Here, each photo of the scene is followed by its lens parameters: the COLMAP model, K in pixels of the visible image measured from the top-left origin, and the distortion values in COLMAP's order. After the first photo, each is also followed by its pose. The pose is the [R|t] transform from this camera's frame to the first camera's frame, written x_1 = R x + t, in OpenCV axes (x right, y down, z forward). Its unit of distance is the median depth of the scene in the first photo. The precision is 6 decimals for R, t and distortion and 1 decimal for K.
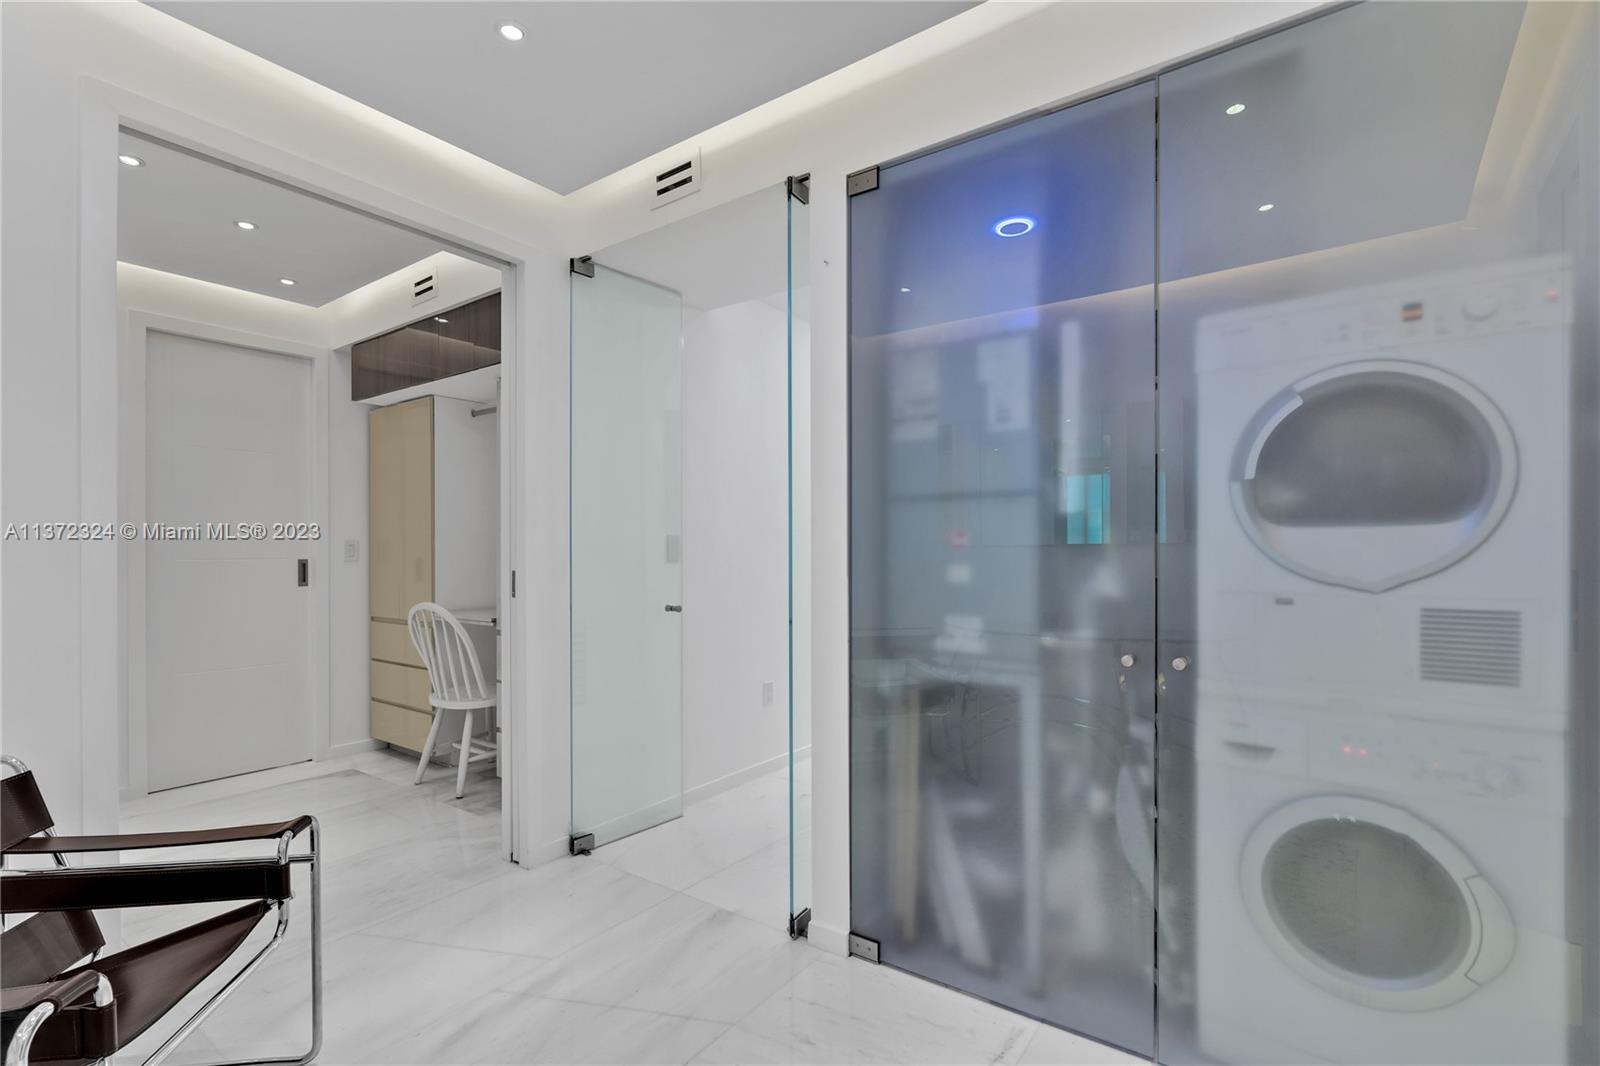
lens RADIAL K [[754.9, 0, 780.3], [0, 754.9, 558.8], [0, 0, 1]] dist [0.002434, 0.000258]
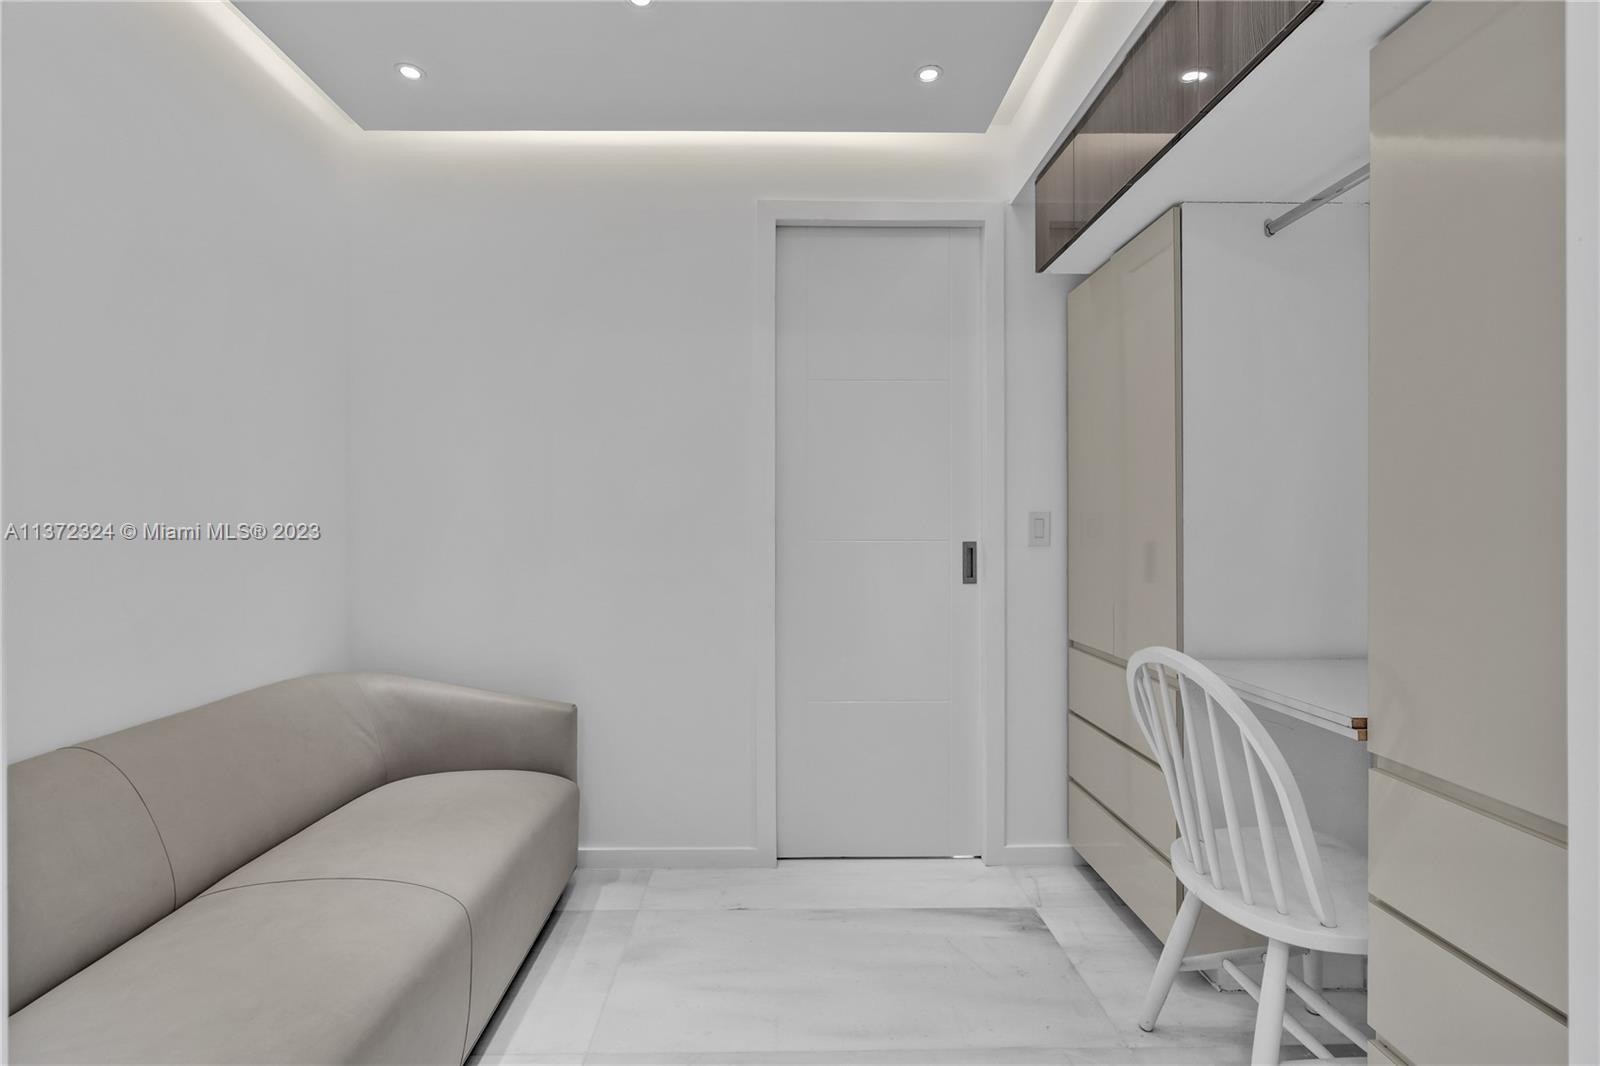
lens RADIAL K [[728.6, 0, 797.7], [0, 728.6, 533.8], [0, 0, 1]] dist [-0.000185, 0.000222]
pose [[0.625072, 0.002950, -0.780562, -0.243410], [-0.001184, 0.999995, 0.002832, -0.008008], [0.780566, -0.000846, 0.625073, 0.507559]]
